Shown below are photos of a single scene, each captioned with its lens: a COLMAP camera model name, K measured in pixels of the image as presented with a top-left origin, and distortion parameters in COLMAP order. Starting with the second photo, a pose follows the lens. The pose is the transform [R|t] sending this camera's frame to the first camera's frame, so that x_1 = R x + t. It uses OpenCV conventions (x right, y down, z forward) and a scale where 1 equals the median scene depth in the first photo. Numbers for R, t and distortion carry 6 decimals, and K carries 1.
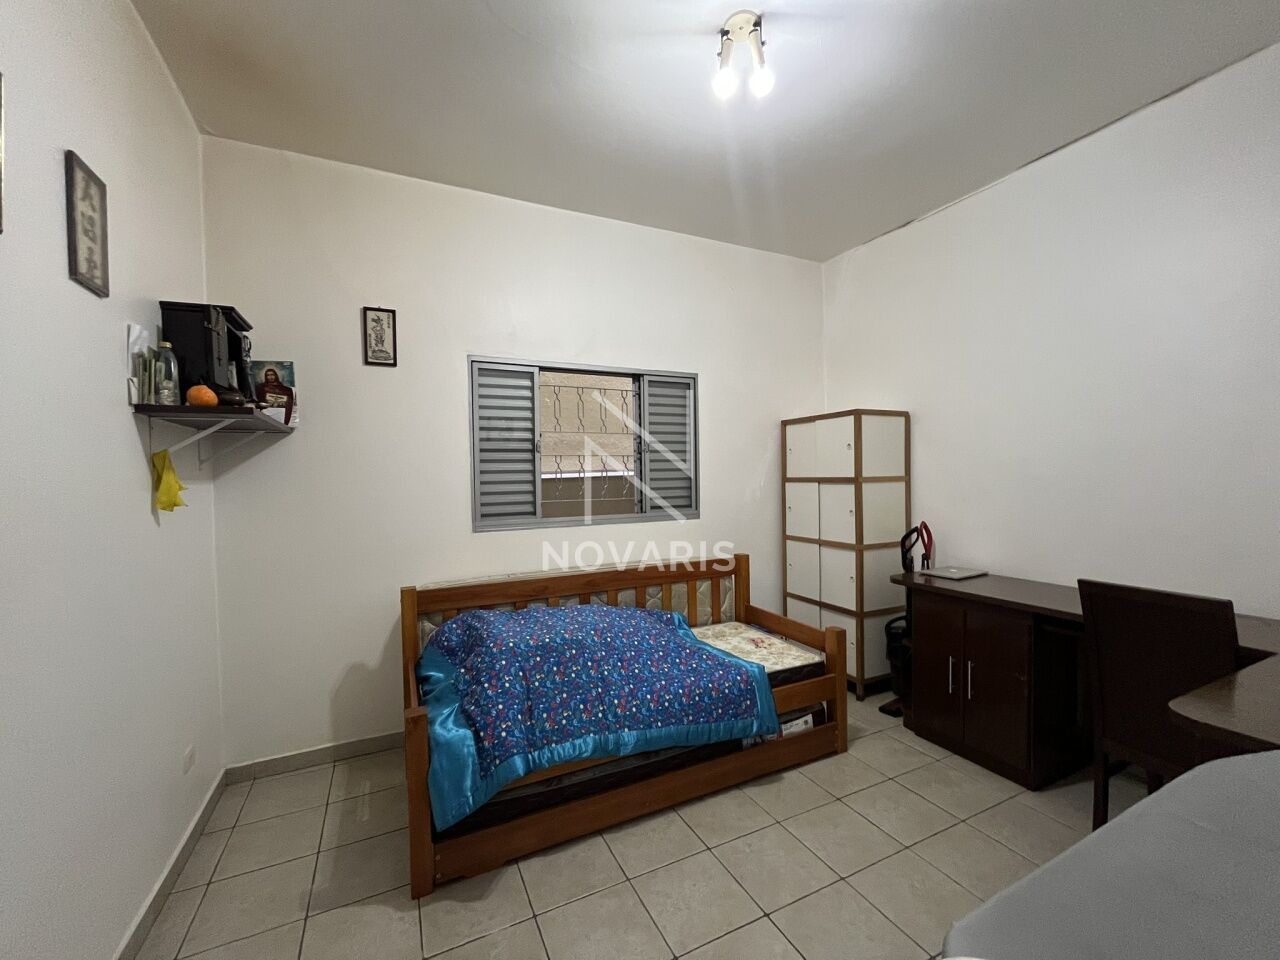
lens RADIAL K [[520.5, 0, 633.5], [0, 520.5, 483.5], [0, 0, 1]] dist [-0.002778, -0.000048]
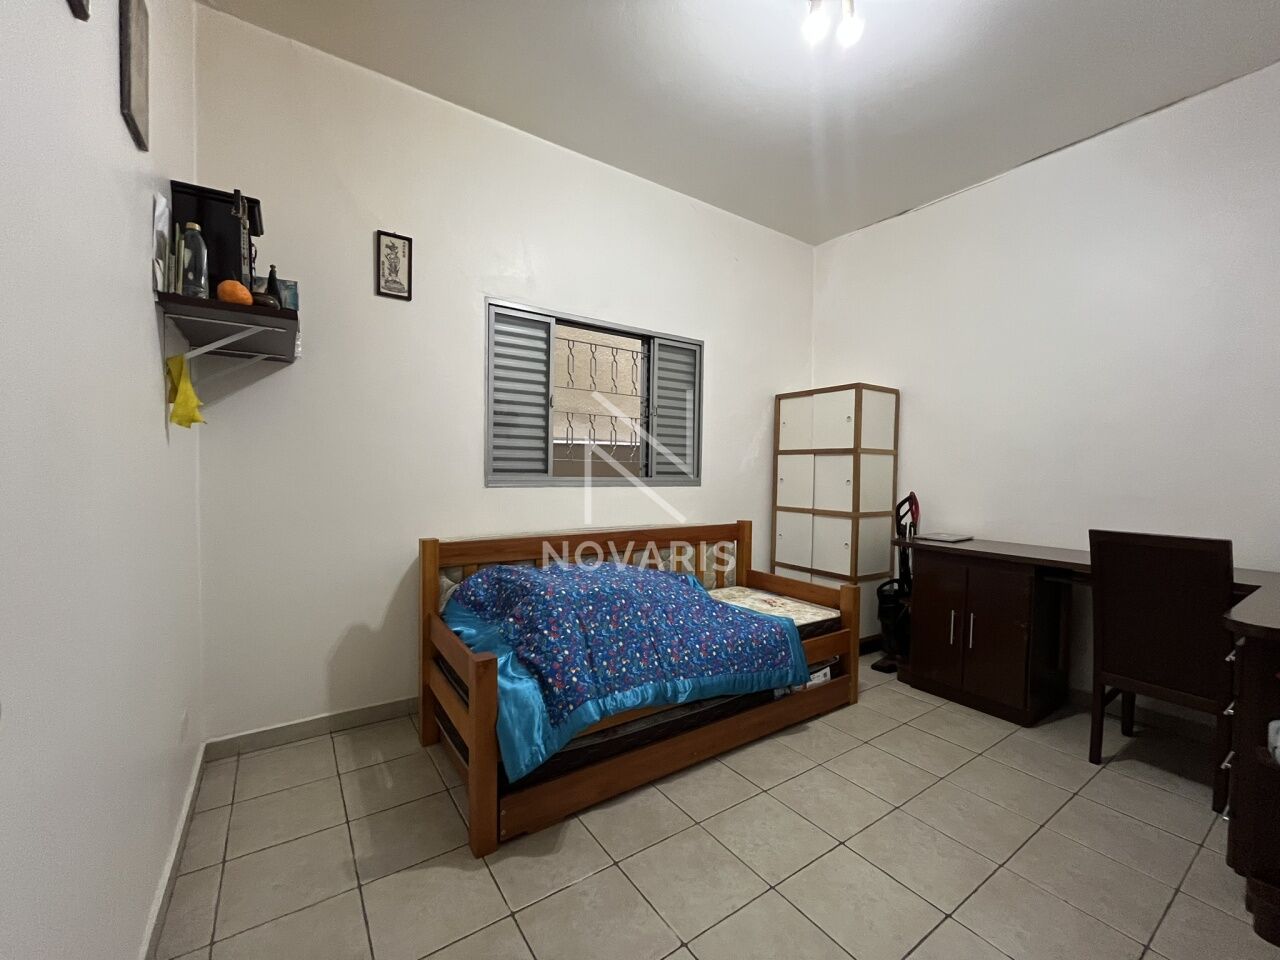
lens RADIAL K [[520.5, 0, 634.2], [0, 520.5, 483.4], [0, 0, 1]] dist [-0.002778, -0.000048]
pose [[0.988047, 0.030294, 0.151147, -0.205523], [-0.031830, 0.999463, 0.007751, 0.079404], [-0.150831, -0.012469, 0.988481, 0.036076]]
